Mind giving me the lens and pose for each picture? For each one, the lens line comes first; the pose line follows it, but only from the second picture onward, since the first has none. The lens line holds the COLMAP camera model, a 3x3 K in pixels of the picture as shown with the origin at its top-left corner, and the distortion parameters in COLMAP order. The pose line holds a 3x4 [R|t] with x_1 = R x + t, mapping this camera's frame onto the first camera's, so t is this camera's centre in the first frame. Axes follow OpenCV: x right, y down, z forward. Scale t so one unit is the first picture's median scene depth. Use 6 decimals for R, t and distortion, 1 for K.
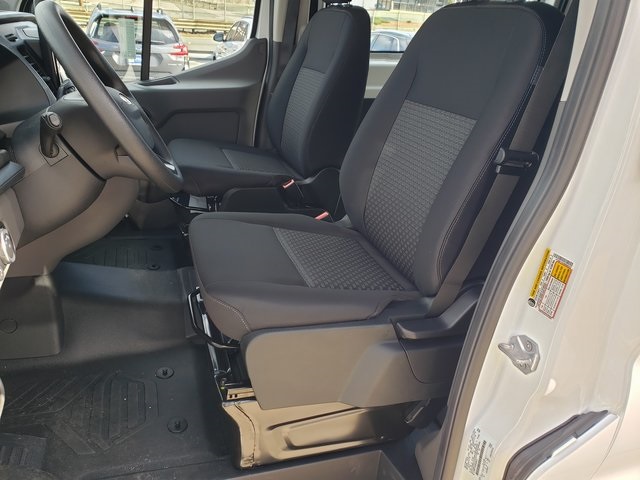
lens RADIAL K [[507.2, 0, 320.0], [0, 507.2, 240.0], [0, 0, 1]] dist [0.038137, -0.009005]
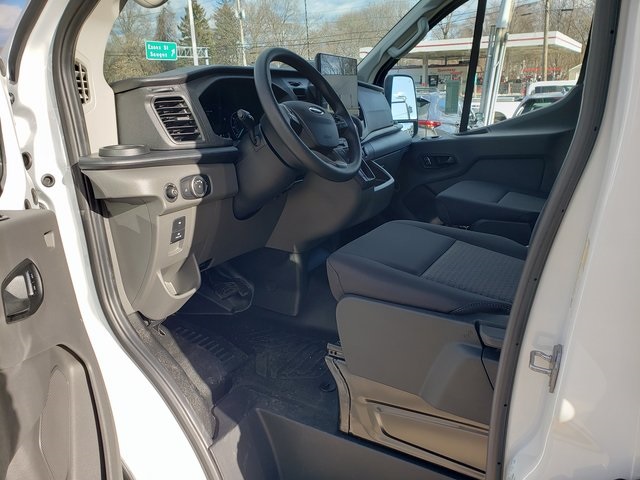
lens RADIAL K [[507.2, 0, 320.0], [0, 507.2, 240.0], [0, 0, 1]] dist [0.038137, -0.009005]
pose [[0.705551, 0.118281, -0.698718, 0.440468], [-0.220703, 0.973612, -0.058045, 0.098328], [0.673415, 0.195163, 0.713038, 0.081203]]
